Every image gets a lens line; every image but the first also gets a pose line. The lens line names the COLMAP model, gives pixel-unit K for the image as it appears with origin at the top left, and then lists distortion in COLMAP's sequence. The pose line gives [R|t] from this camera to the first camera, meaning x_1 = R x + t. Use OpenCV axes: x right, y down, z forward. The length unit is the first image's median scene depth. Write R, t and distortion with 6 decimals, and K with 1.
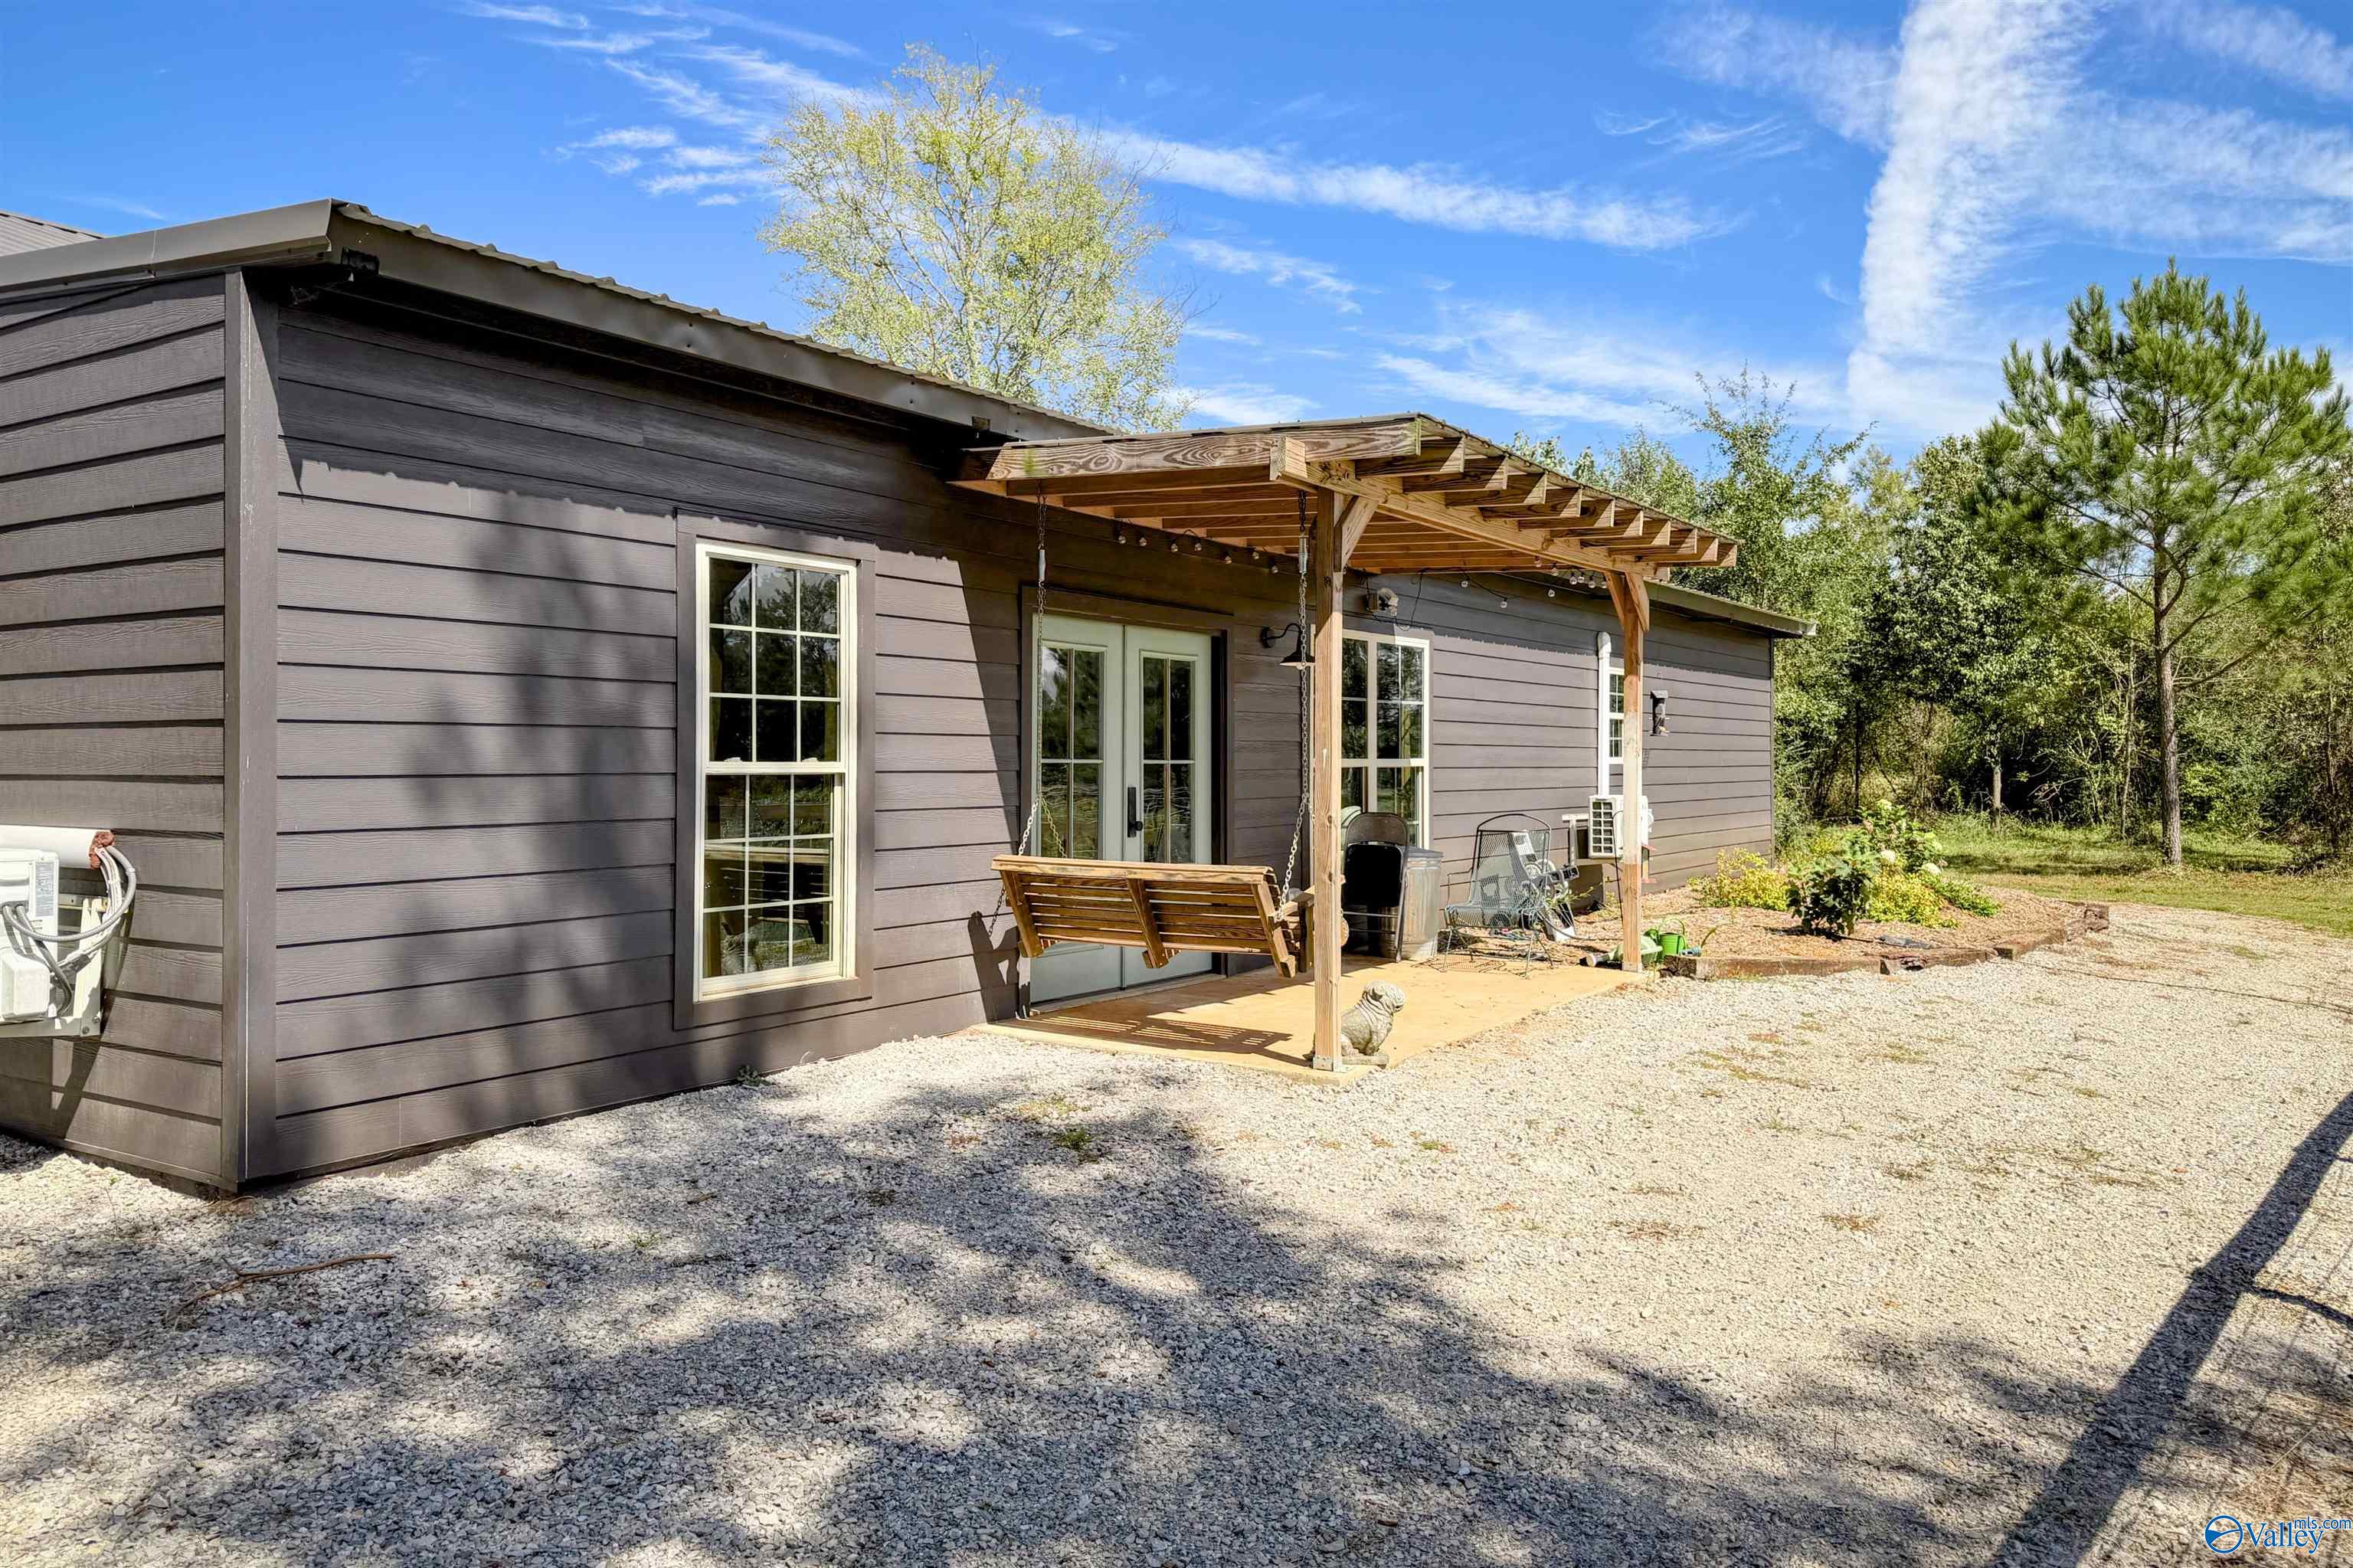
lens RADIAL K [[1714.8, 0, 1176.5], [0, 1714.8, 784.0], [0, 0, 1]] dist [-0.004529, -0.002114]
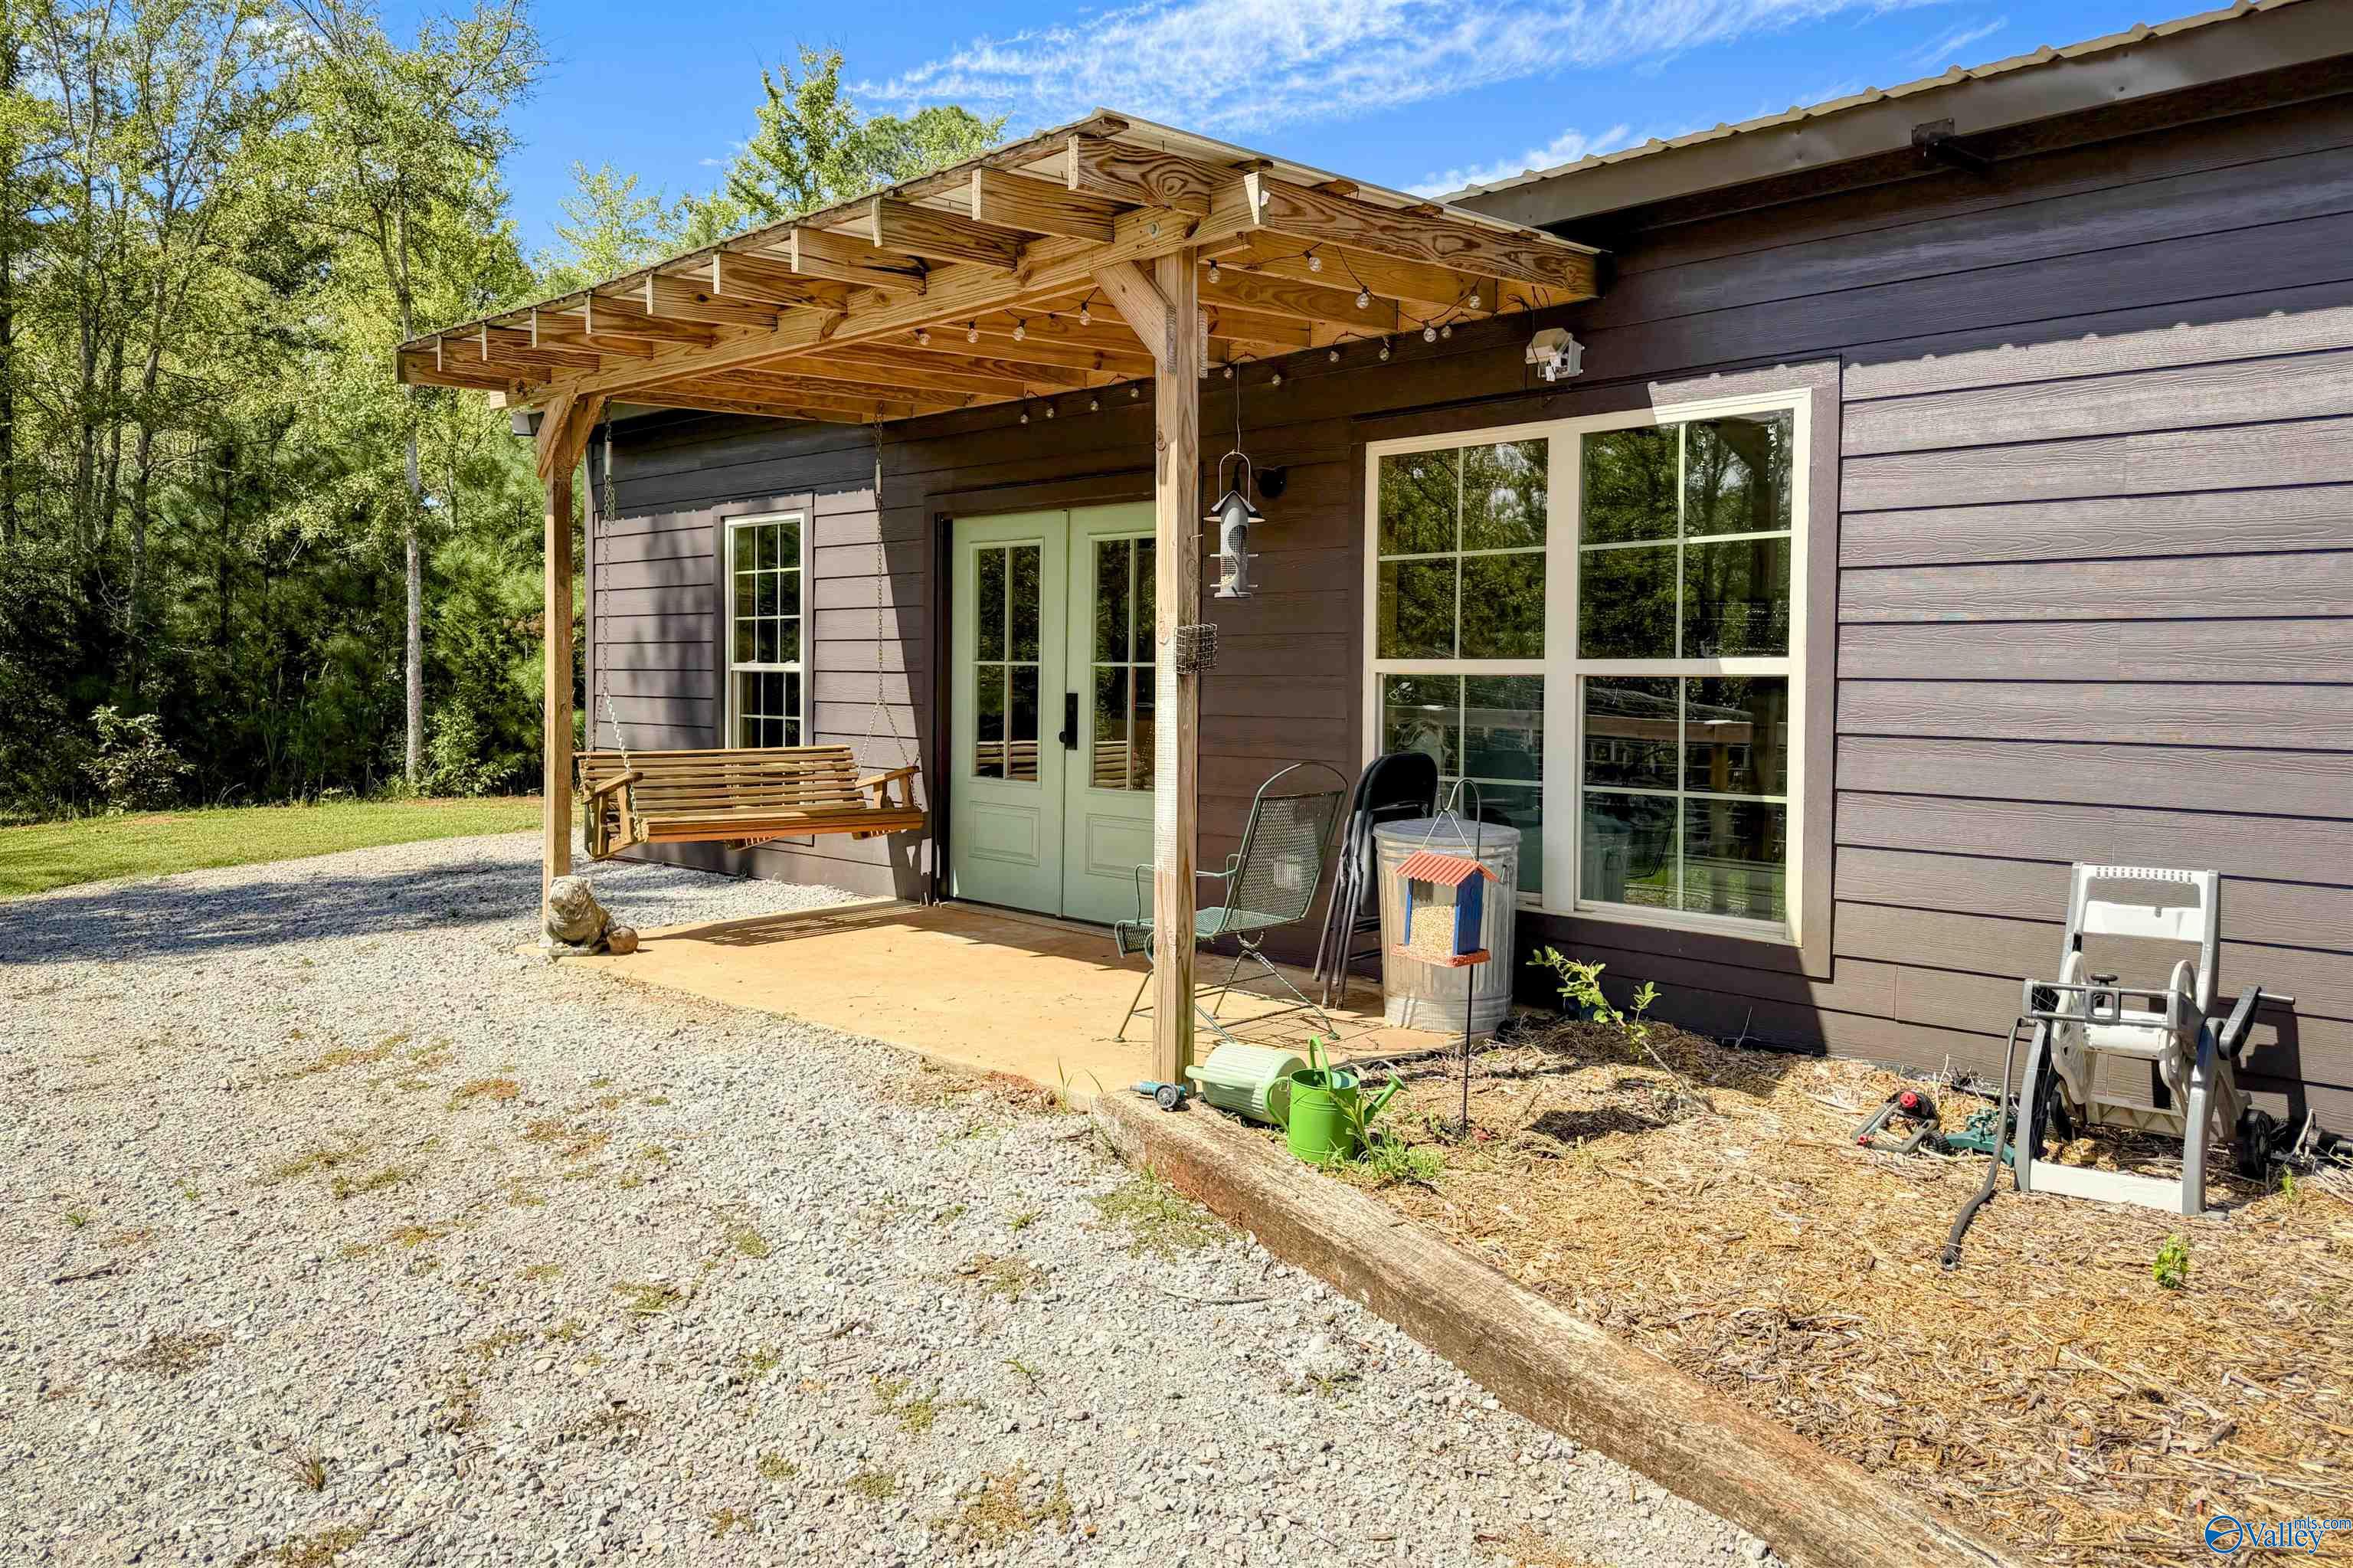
lens RADIAL K [[1674.9, 0, 1177.8], [0, 1674.9, 713.7], [0, 0, 1]] dist [-0.001405, -0.001385]
pose [[-0.210482, 0.029844, -0.977142, 0.837934], [-0.014564, 0.999327, 0.033658, -0.017785], [0.977489, 0.021315, -0.209906, 1.290699]]
